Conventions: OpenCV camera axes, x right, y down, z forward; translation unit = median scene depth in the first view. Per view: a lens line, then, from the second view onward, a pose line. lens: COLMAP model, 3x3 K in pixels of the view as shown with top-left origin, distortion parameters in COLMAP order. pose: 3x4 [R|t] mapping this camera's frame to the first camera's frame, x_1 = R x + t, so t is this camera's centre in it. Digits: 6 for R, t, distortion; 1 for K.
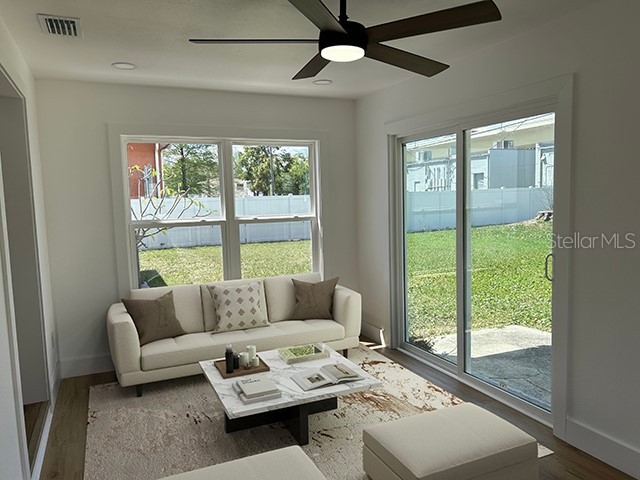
lens RADIAL K [[485.1, 0, 320.0], [0, 485.1, 240.0], [0, 0, 1]] dist [0.002840, -0.002210]
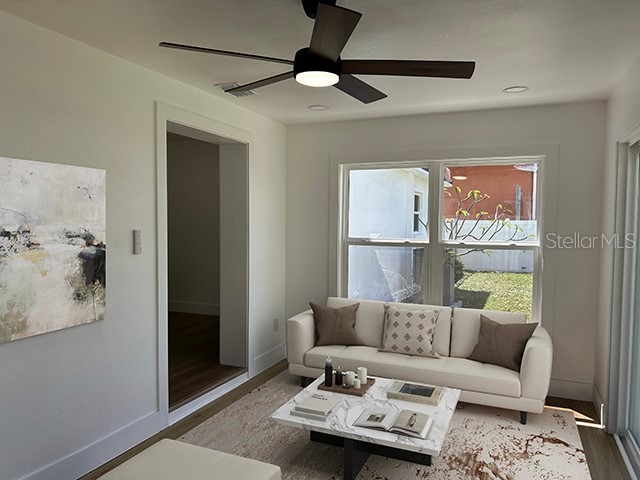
lens RADIAL K [[463.1, 0, 320.0], [0, 463.1, 240.0], [0, 0, 1]] dist [-0.023431, 0.003218]
pose [[0.669544, 0.062480, -0.740140, 0.398778], [-0.094364, 0.995537, -0.001324, -0.027889], [0.736754, 0.070729, 0.672451, 0.228731]]
